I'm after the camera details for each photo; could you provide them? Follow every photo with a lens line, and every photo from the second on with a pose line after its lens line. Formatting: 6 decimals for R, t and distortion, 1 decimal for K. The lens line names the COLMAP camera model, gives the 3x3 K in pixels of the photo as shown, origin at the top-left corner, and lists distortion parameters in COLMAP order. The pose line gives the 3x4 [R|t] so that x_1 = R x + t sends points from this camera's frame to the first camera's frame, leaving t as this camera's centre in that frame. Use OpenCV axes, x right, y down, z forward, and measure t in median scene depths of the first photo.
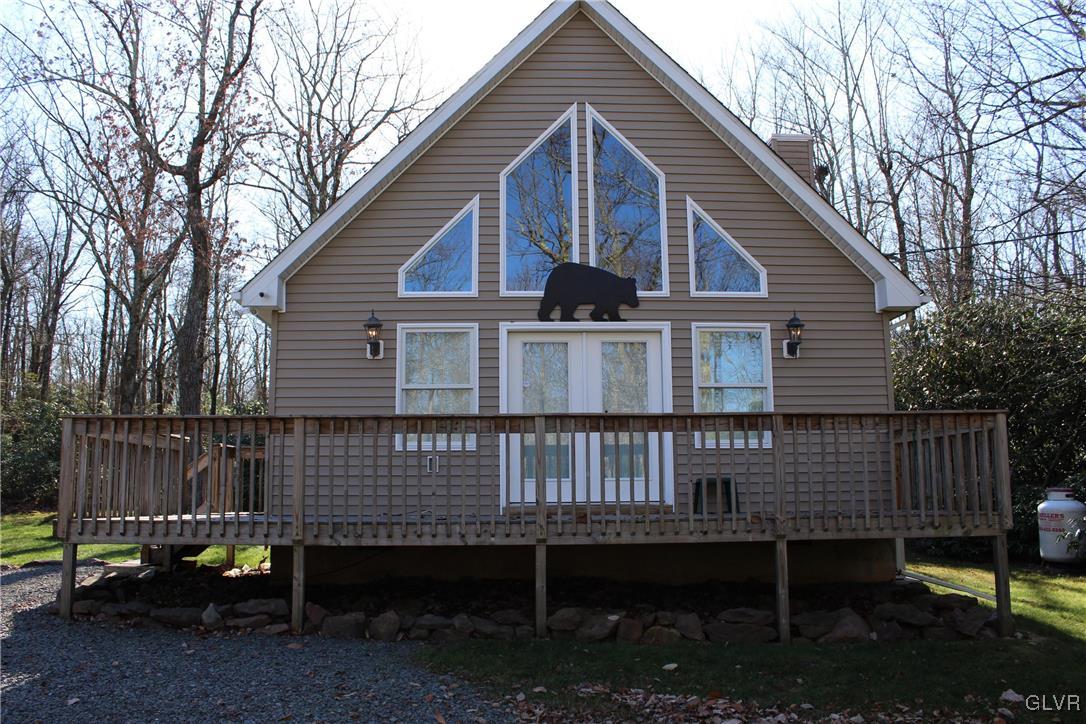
lens RADIAL K [[903.5, 0, 543.0], [0, 903.5, 362.0], [0, 0, 1]] dist [-0.177079, 0.164135]
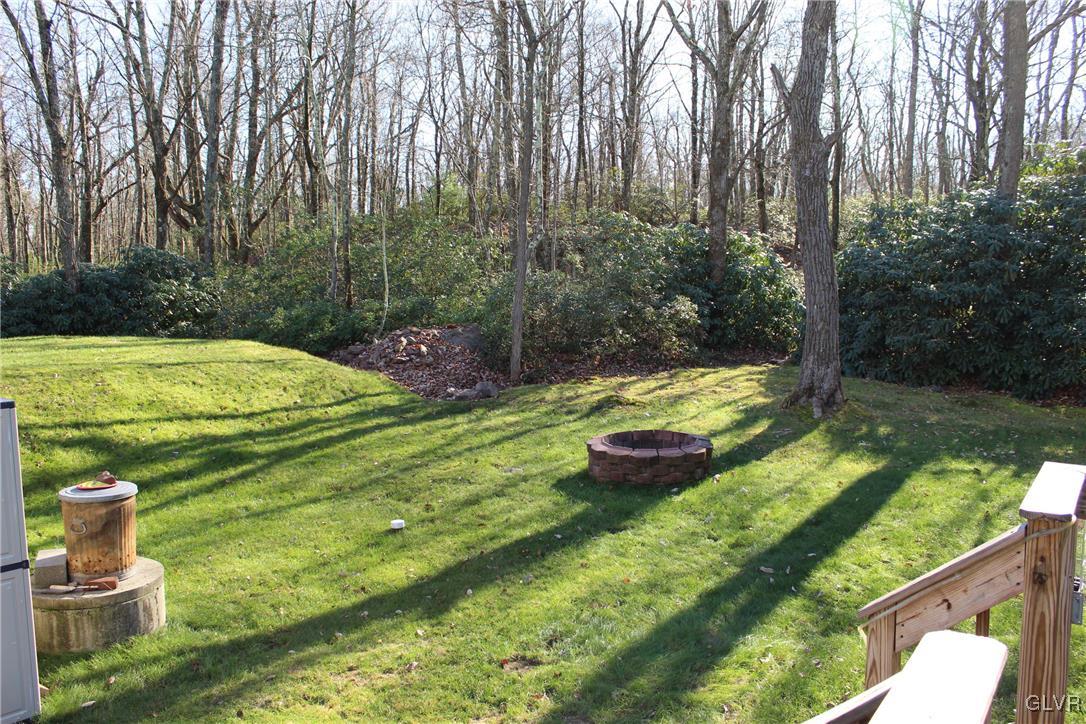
lens RADIAL K [[903.5, 0, 543.0], [0, 903.5, 362.0], [0, 0, 1]] dist [-0.177079, 0.164135]
pose [[0.797463, 0.065591, -0.599792, -0.098261], [0.080694, 0.973549, 0.213752, 0.001457], [0.597948, -0.218859, 0.771077, 0.221814]]
